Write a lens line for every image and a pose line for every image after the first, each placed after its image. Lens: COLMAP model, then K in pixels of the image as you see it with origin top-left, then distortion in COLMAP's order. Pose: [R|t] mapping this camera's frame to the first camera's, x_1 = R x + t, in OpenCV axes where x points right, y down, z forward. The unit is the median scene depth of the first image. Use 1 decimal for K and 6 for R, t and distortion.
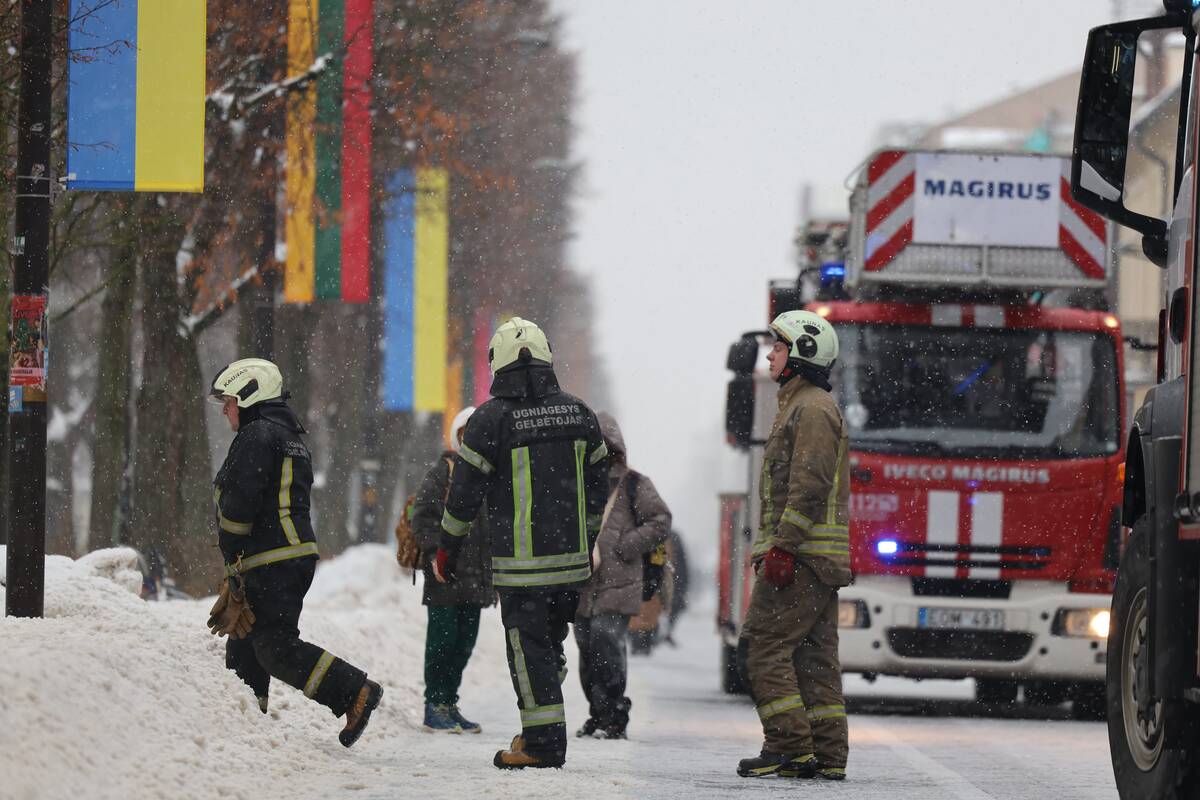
lens RADIAL K [[6679.2, 0, 600.0], [0, 6679.2, 400.0], [0, 0, 1]] dist [0.001903, 6.462853]
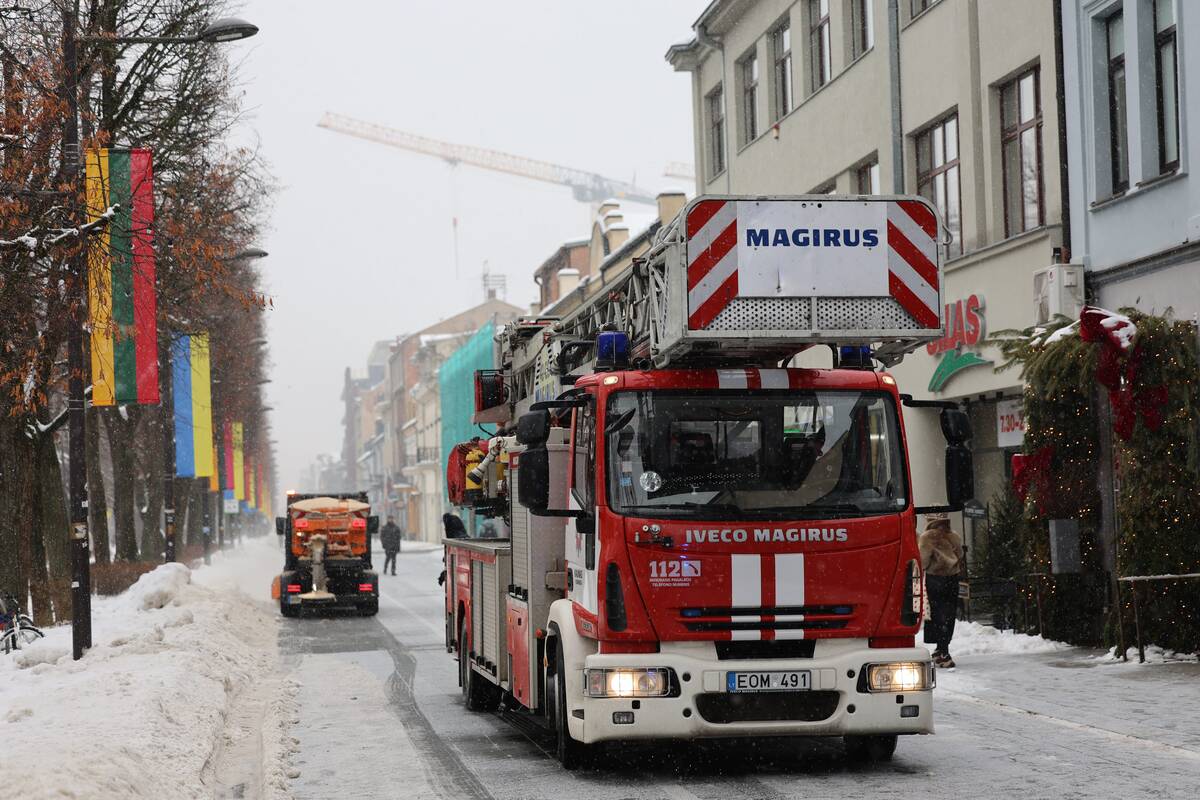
lens RADIAL K [[2412.1, 0, 578.7], [0, 2412.1, 402.2], [0, 0, 1]] dist [-0.026961, 0.340625]
pose [[0.990142, -0.043669, 0.133089, -0.020108], [0.046408, 0.998769, -0.017544, -0.003829], [-0.132159, 0.023547, 0.990949, 0.646283]]
